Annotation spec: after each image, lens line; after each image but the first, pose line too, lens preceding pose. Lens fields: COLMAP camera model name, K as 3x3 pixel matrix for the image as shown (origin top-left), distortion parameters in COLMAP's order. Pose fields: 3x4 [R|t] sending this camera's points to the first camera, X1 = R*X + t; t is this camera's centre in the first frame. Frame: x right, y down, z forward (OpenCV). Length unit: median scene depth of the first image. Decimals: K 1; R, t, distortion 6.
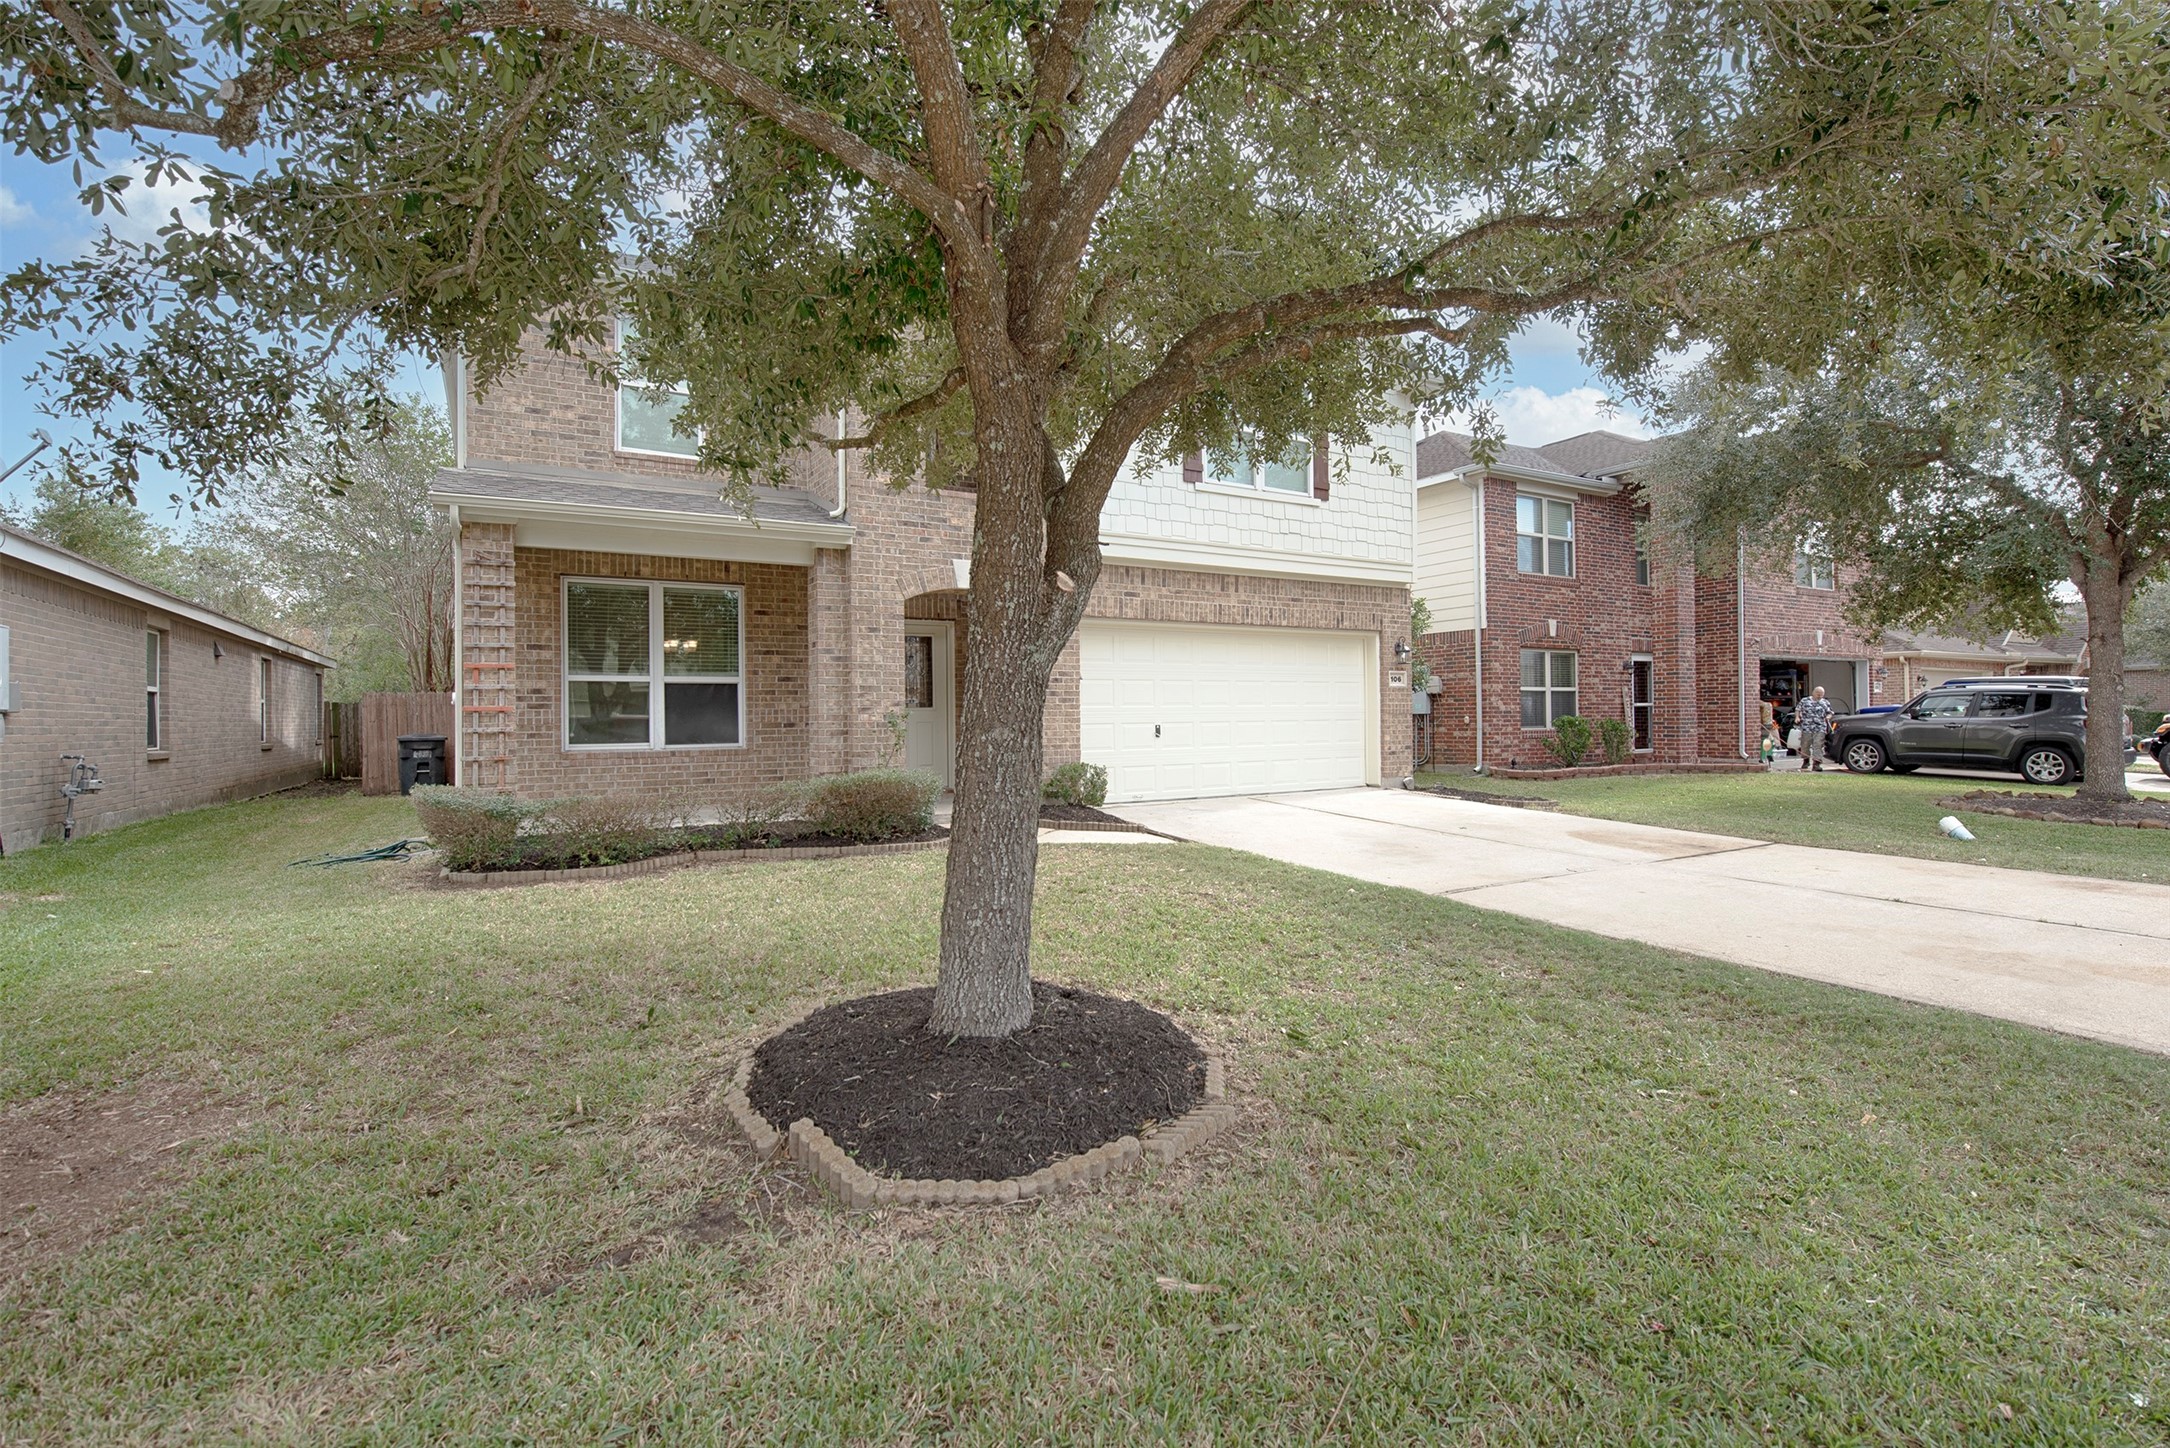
lens RADIAL K [[1017.2, 0, 1086.2], [0, 1017.2, 717.5], [0, 0, 1]] dist [-0.005392, -0.000216]
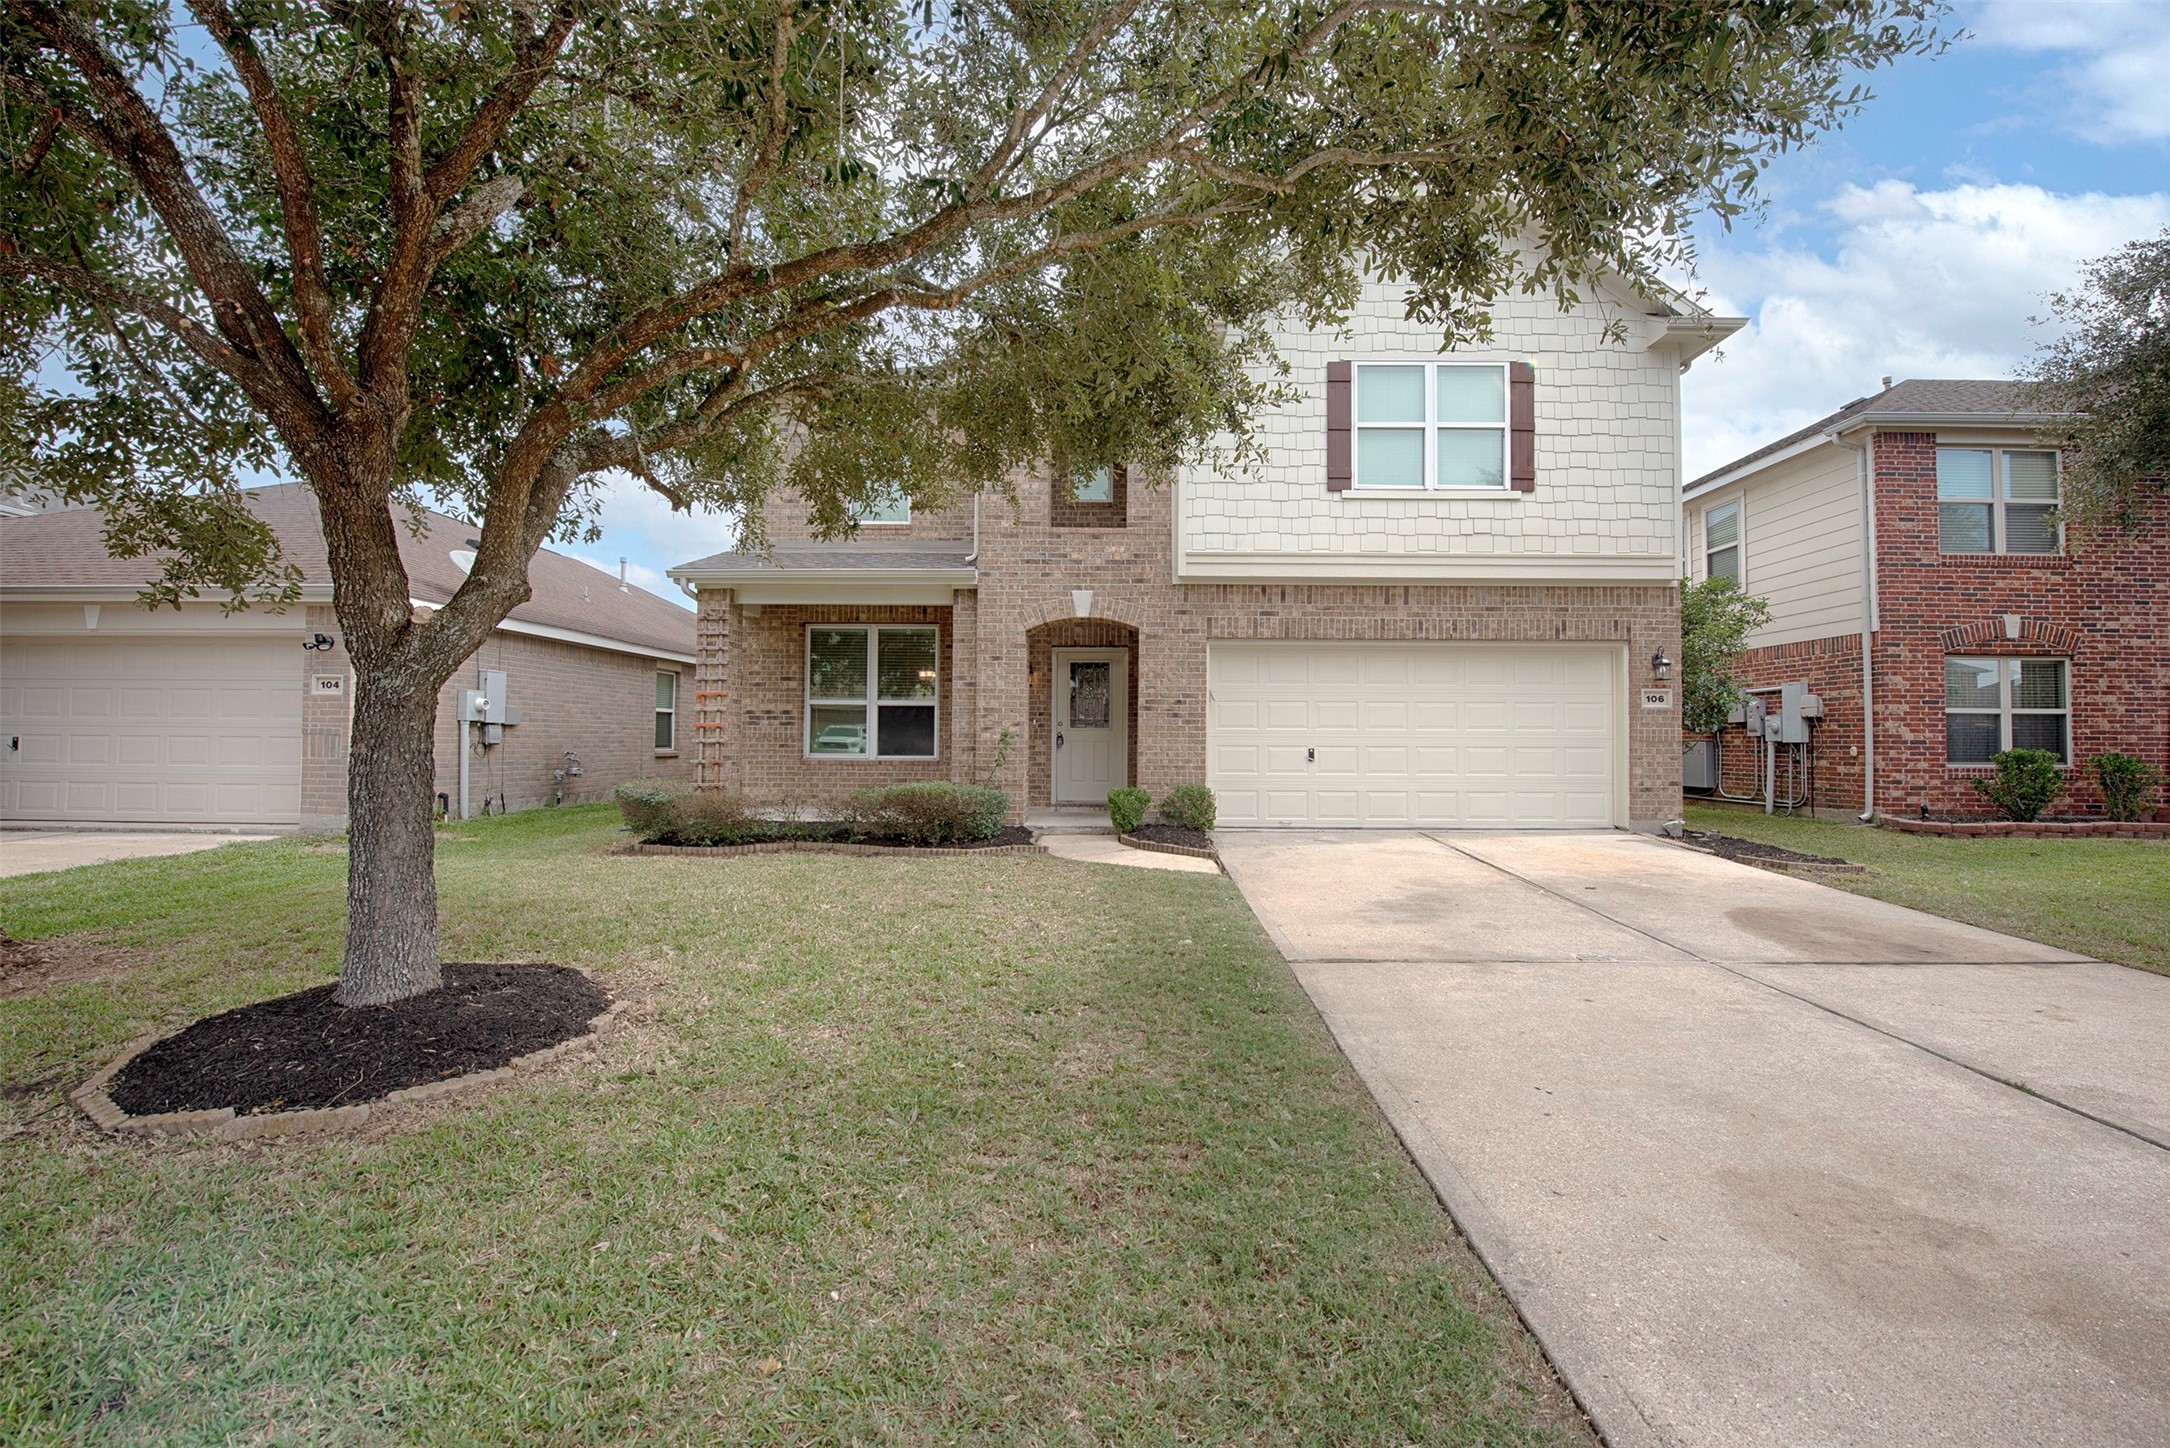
lens RADIAL K [[914.1, 0, 1092.2], [0, 914.1, 718.6], [0, 0, 1]] dist [-0.010754, -0.000383]
pose [[0.850095, 0.004223, -0.526612, 0.360072], [-0.015182, 0.999749, -0.016490, -0.003612], [0.526410, 0.022013, 0.849946, 0.169657]]
